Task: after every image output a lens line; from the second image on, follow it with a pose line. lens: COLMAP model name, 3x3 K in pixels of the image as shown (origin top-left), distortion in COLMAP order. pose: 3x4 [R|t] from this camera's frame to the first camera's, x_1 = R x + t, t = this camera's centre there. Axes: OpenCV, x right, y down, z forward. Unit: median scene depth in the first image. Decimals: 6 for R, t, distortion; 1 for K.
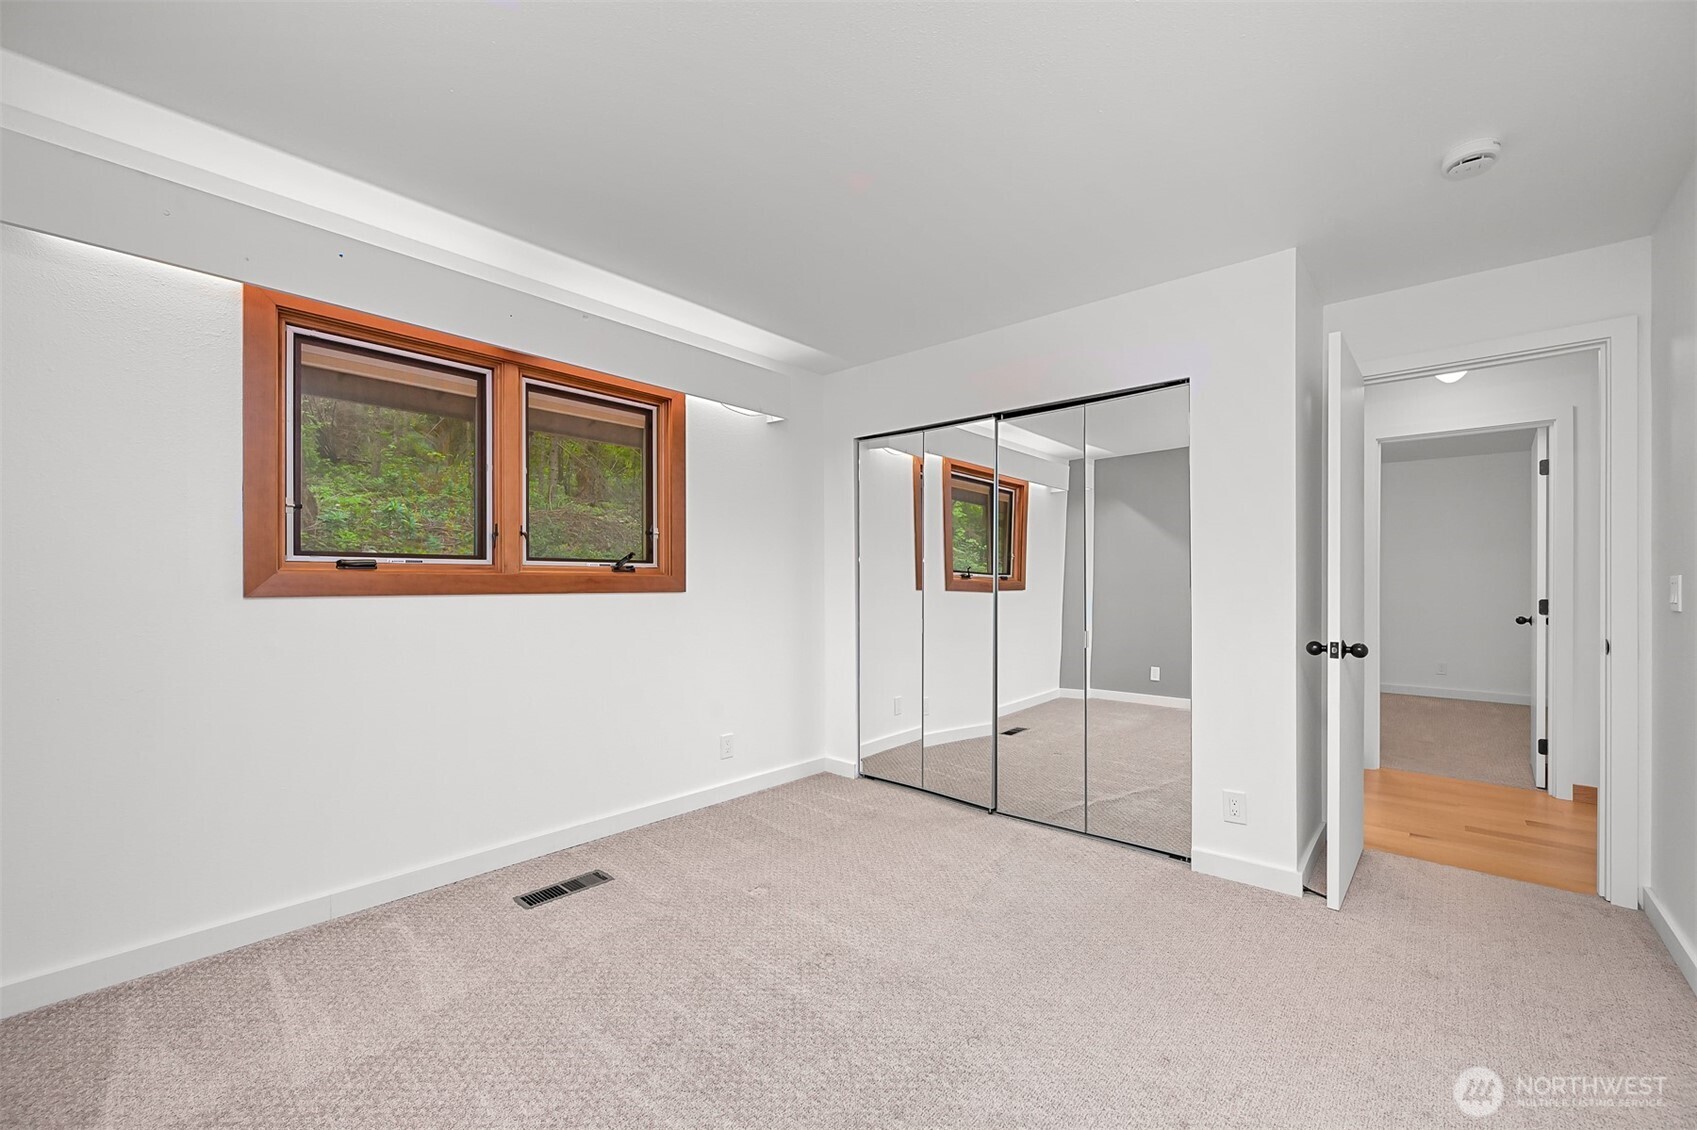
lens RADIAL K [[676.1, 0, 847.3], [0, 676.1, 582.2], [0, 0, 1]] dist [-0.001247, -0.000154]
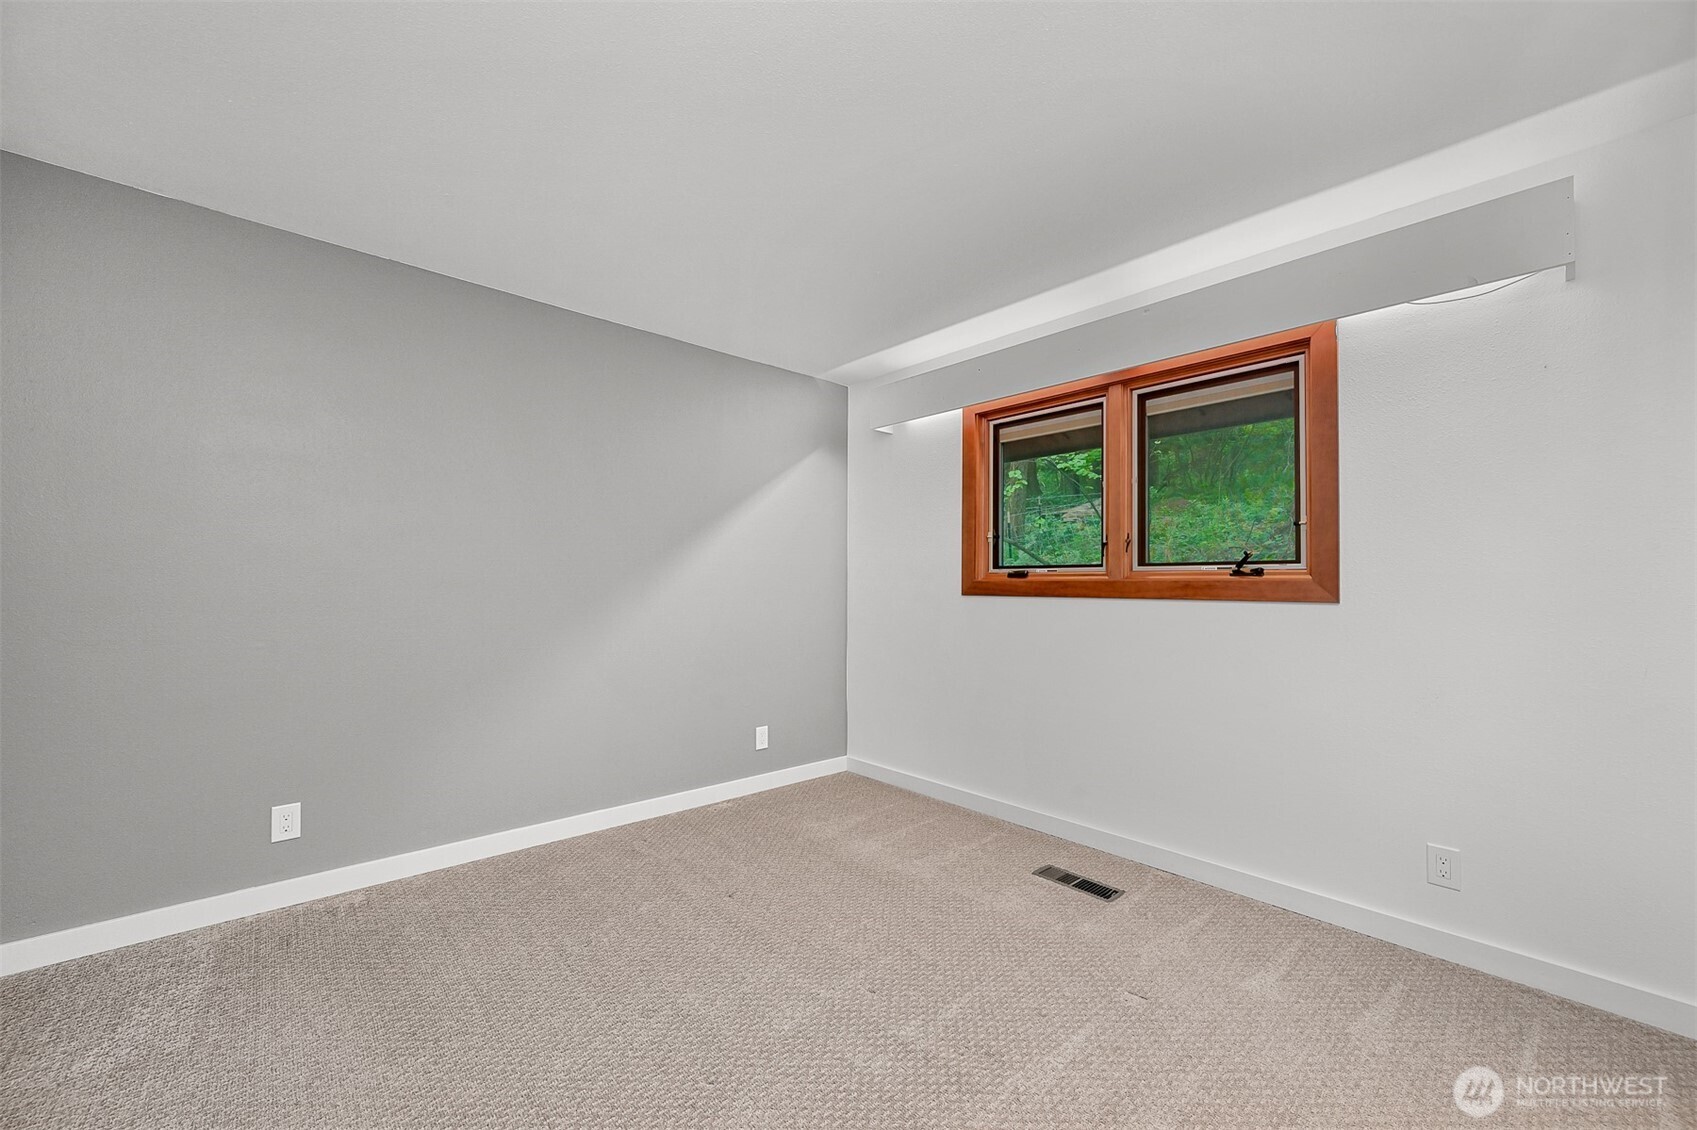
lens RADIAL K [[673.9, 0, 848.5], [0, 673.9, 565.0], [0, 0, 1]] dist [0.000448, 0.000064]
pose [[-0.114046, -0.030573, -0.993005, 0.581099], [-0.006780, 0.999527, -0.029995, -0.000735], [0.993452, 0.003312, -0.114199, 0.671175]]
